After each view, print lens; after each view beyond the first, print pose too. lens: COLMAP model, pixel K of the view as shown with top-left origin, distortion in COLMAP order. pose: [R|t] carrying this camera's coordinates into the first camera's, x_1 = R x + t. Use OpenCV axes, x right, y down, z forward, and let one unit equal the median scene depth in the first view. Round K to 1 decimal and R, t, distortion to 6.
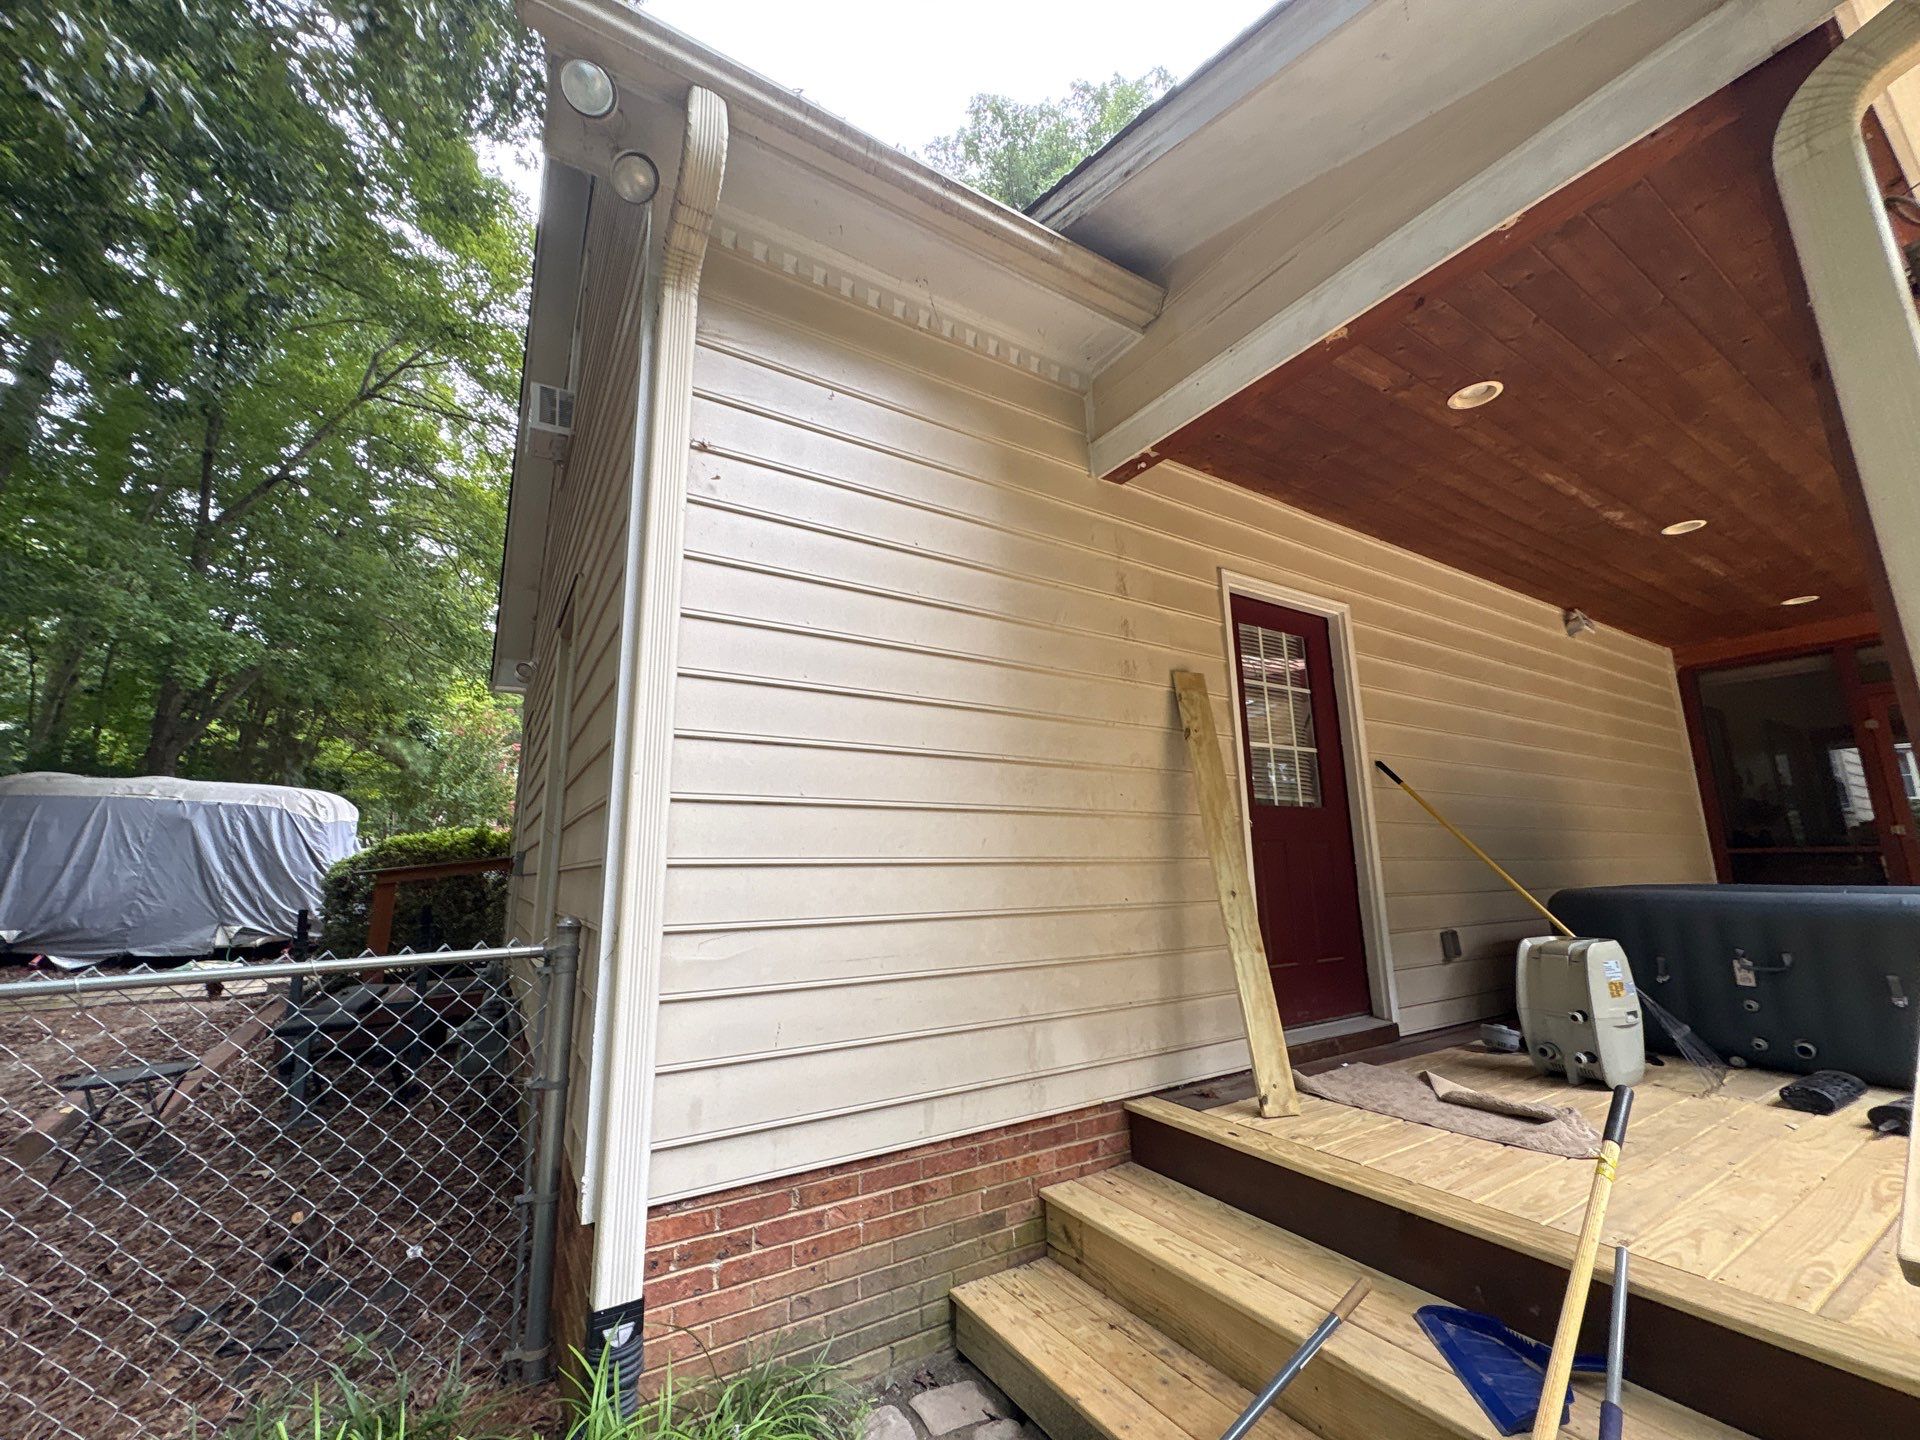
lens RADIAL K [[757.5, 0, 963.7], [0, 757.5, 719.3], [0, 0, 1]] dist [0.004544, -0.000488]
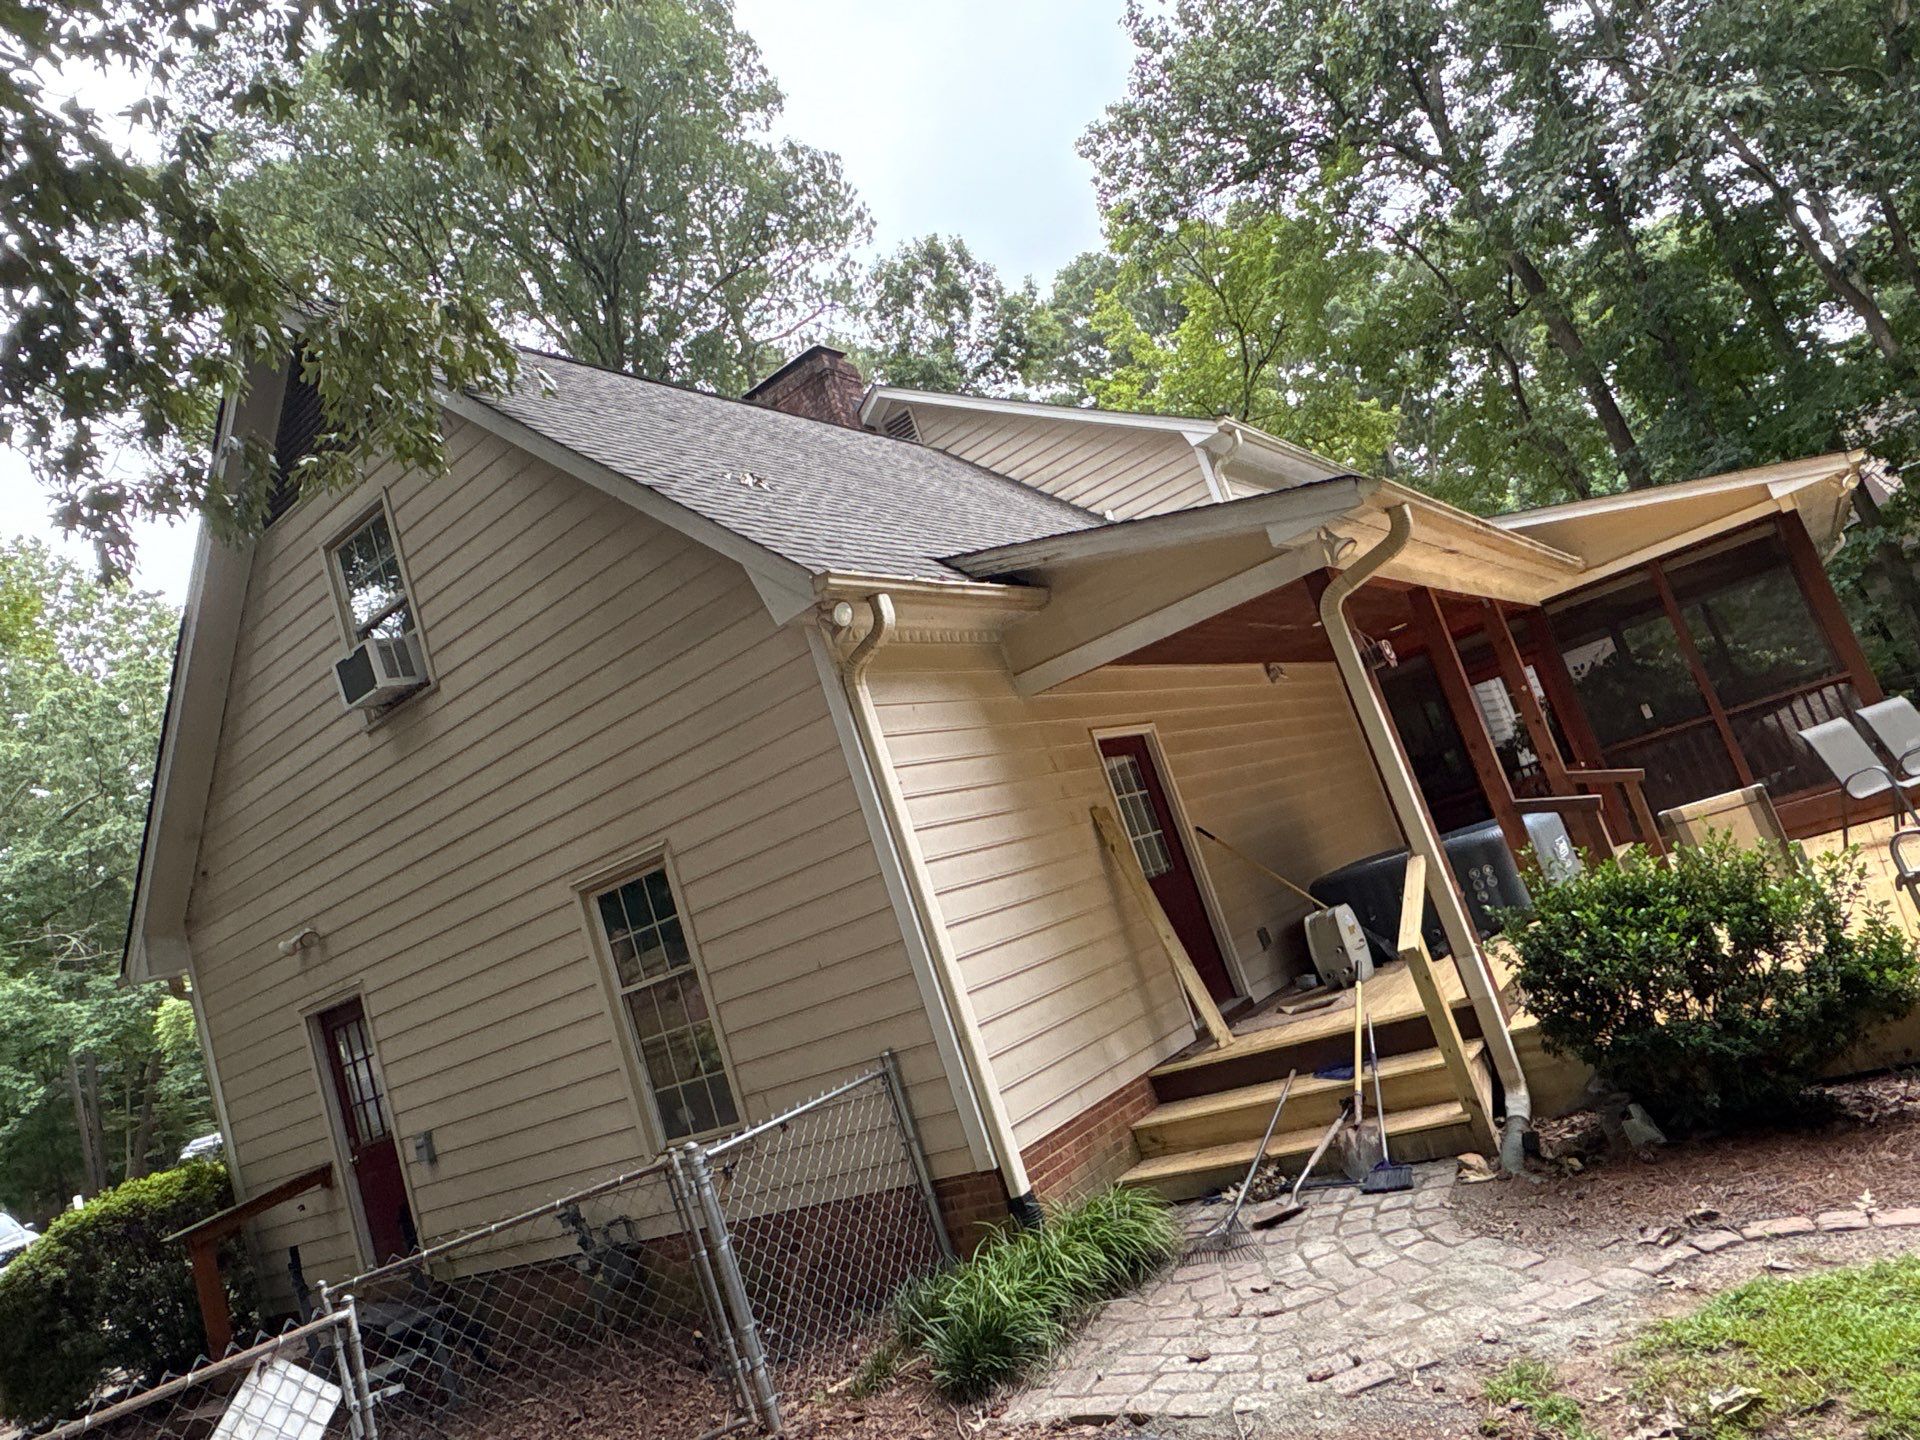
lens RADIAL K [[1243.4, 0, 960.9], [0, 1243.4, 721.8], [0, 0, 1]] dist [0.002148, 0.000422]
pose [[0.884232, -0.207567, 0.418389, -1.059083], [0.222008, 0.974937, 0.014480, -0.362806], [-0.410909, 0.080082, 0.908153, -1.296585]]
